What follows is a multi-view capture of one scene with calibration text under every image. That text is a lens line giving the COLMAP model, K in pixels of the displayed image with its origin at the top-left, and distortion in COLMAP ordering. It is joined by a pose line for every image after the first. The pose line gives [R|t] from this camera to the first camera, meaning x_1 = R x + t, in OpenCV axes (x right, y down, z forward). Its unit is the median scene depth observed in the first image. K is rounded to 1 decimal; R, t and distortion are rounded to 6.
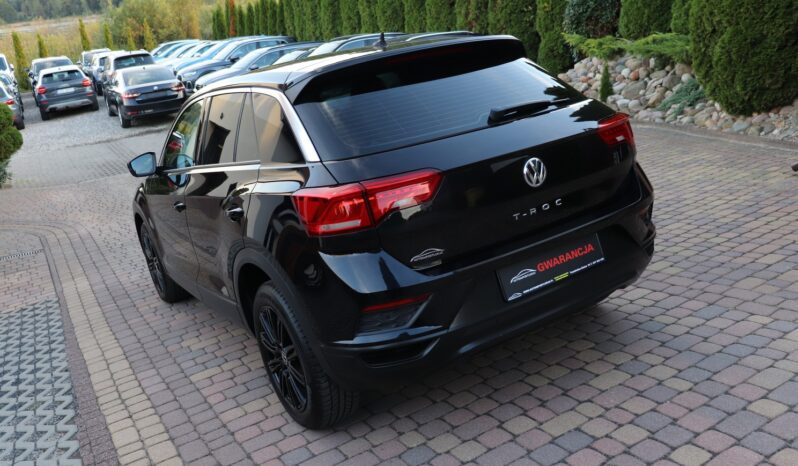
lens RADIAL K [[695.7, 0, 403.0], [0, 695.7, 238.7], [0, 0, 1]] dist [-0.125761, 0.081182]
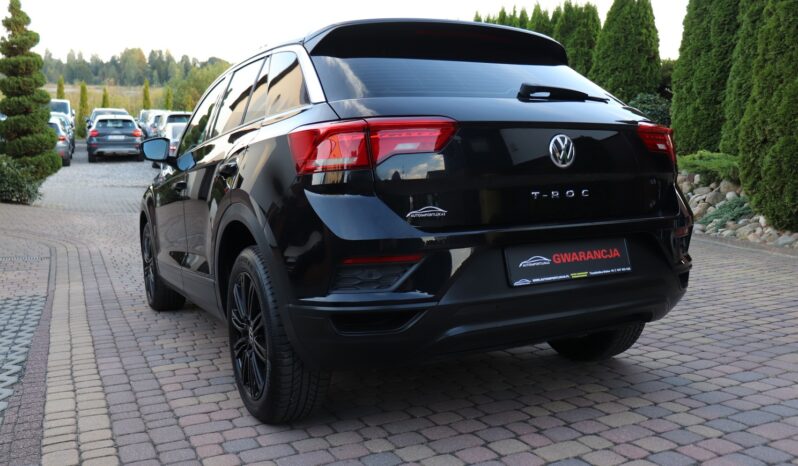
lens RADIAL K [[696.6, 0, 395.8], [0, 696.6, 228.5], [0, 0, 1]] dist [-0.129752, 0.103143]
pose [[0.986984, 0.147752, -0.063504, 0.040335], [-0.156472, 0.973466, -0.166977, 0.142716], [0.037148, 0.174741, 0.983913, 0.109949]]
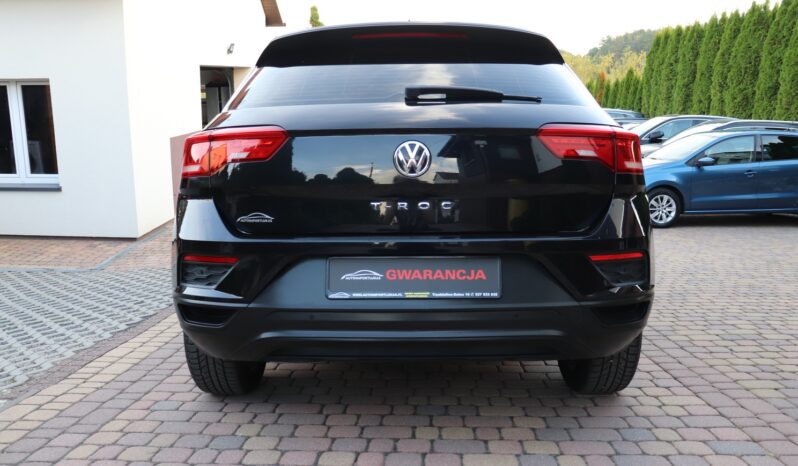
lens RADIAL K [[659.9, 0, 402.5], [0, 659.9, 236.8], [0, 0, 1]] dist [-0.094710, 0.036170]
pose [[0.834223, 0.218803, -0.506159, 0.467980], [-0.269475, 0.962600, -0.028020, 0.013515], [0.481098, 0.159772, 0.861985, 0.266258]]
